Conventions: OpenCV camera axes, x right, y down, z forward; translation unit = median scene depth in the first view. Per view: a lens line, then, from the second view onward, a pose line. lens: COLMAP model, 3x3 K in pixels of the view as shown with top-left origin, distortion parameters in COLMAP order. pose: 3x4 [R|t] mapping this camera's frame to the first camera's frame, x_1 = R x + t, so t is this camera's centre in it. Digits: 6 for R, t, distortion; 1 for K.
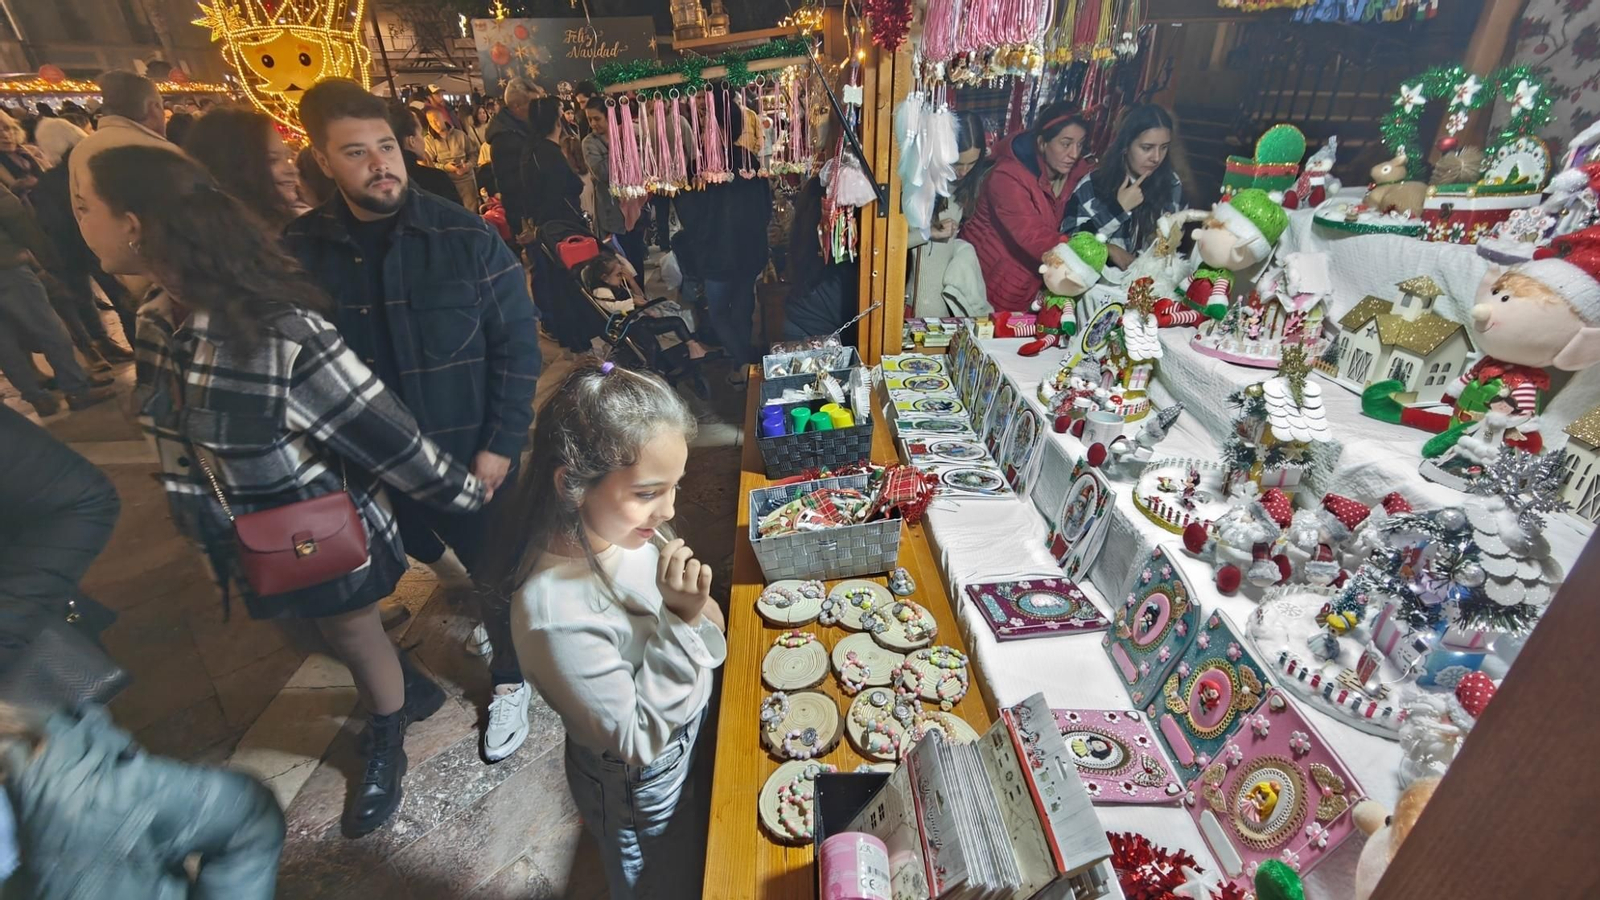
lens RADIAL K [[692.5, 0, 800.0], [0, 692.5, 450.0], [0, 0, 1]] dist [0.034626, -0.021615]
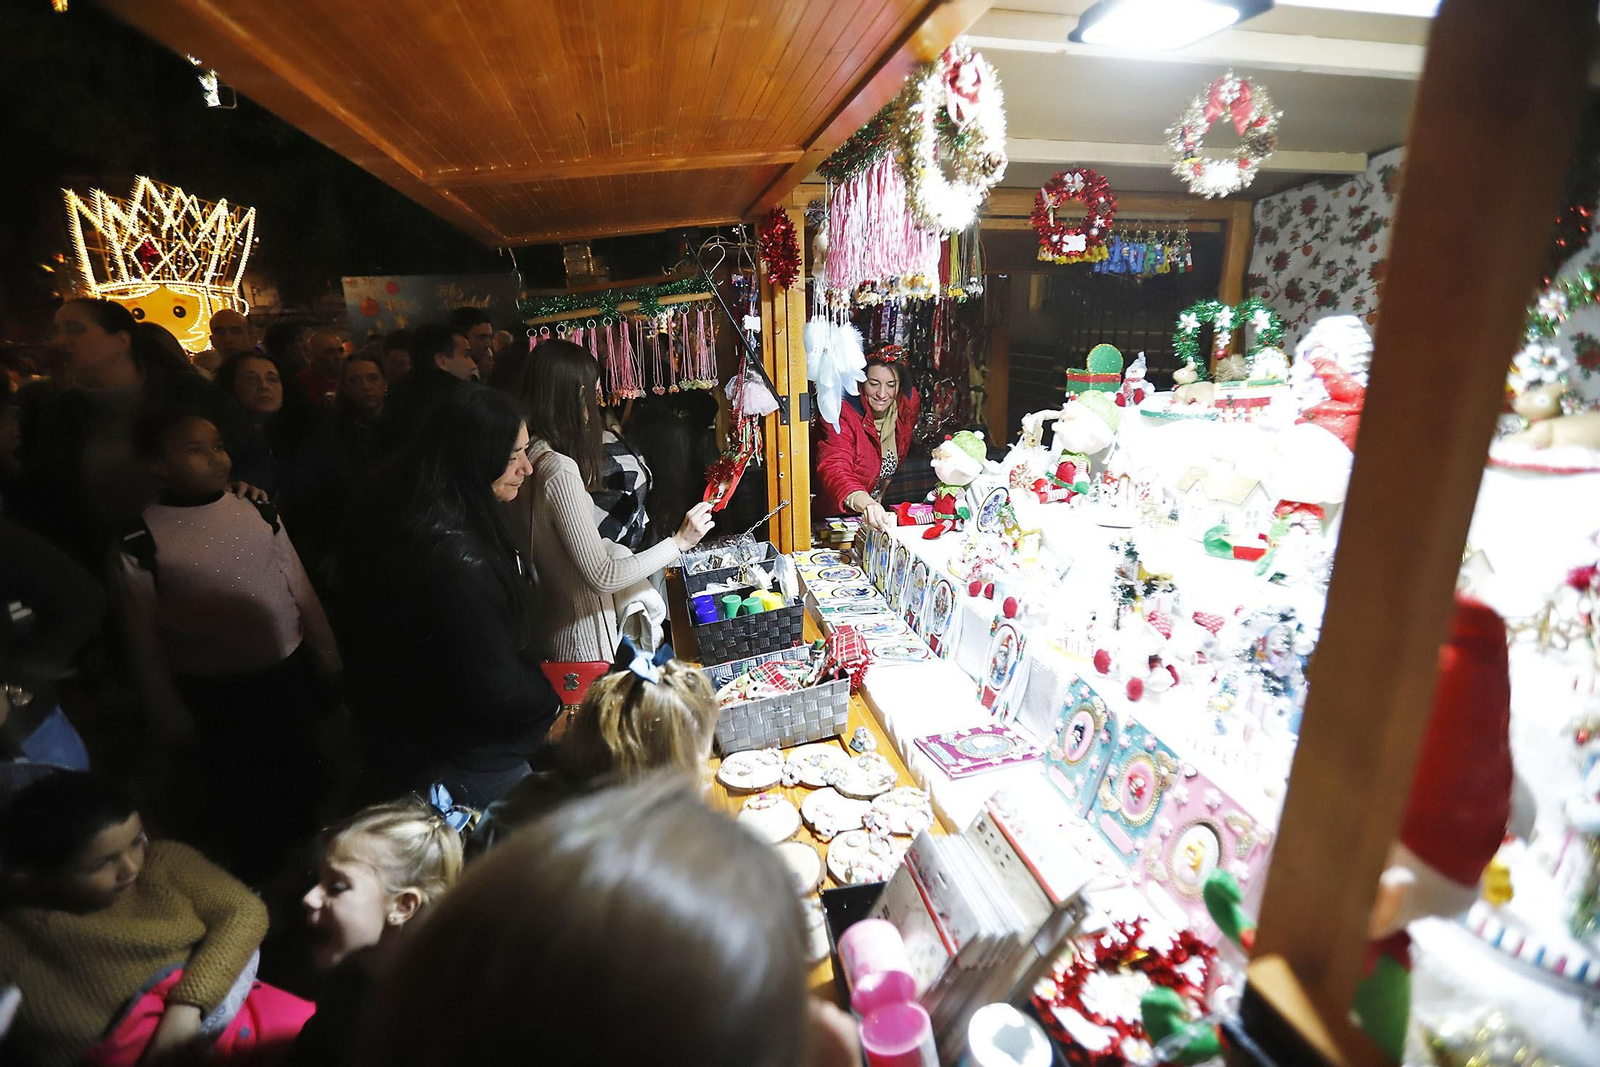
lens RADIAL K [[718.8, 0, 791.2], [0, 718.8, 532.7], [0, 0, 1]] dist [-0.099694, 0.082969]
pose [[0.986335, -0.051136, 0.156613, -0.080640], [0.081446, 0.977670, -0.193719, 0.067841], [-0.143210, 0.203827, 0.968476, -0.073380]]
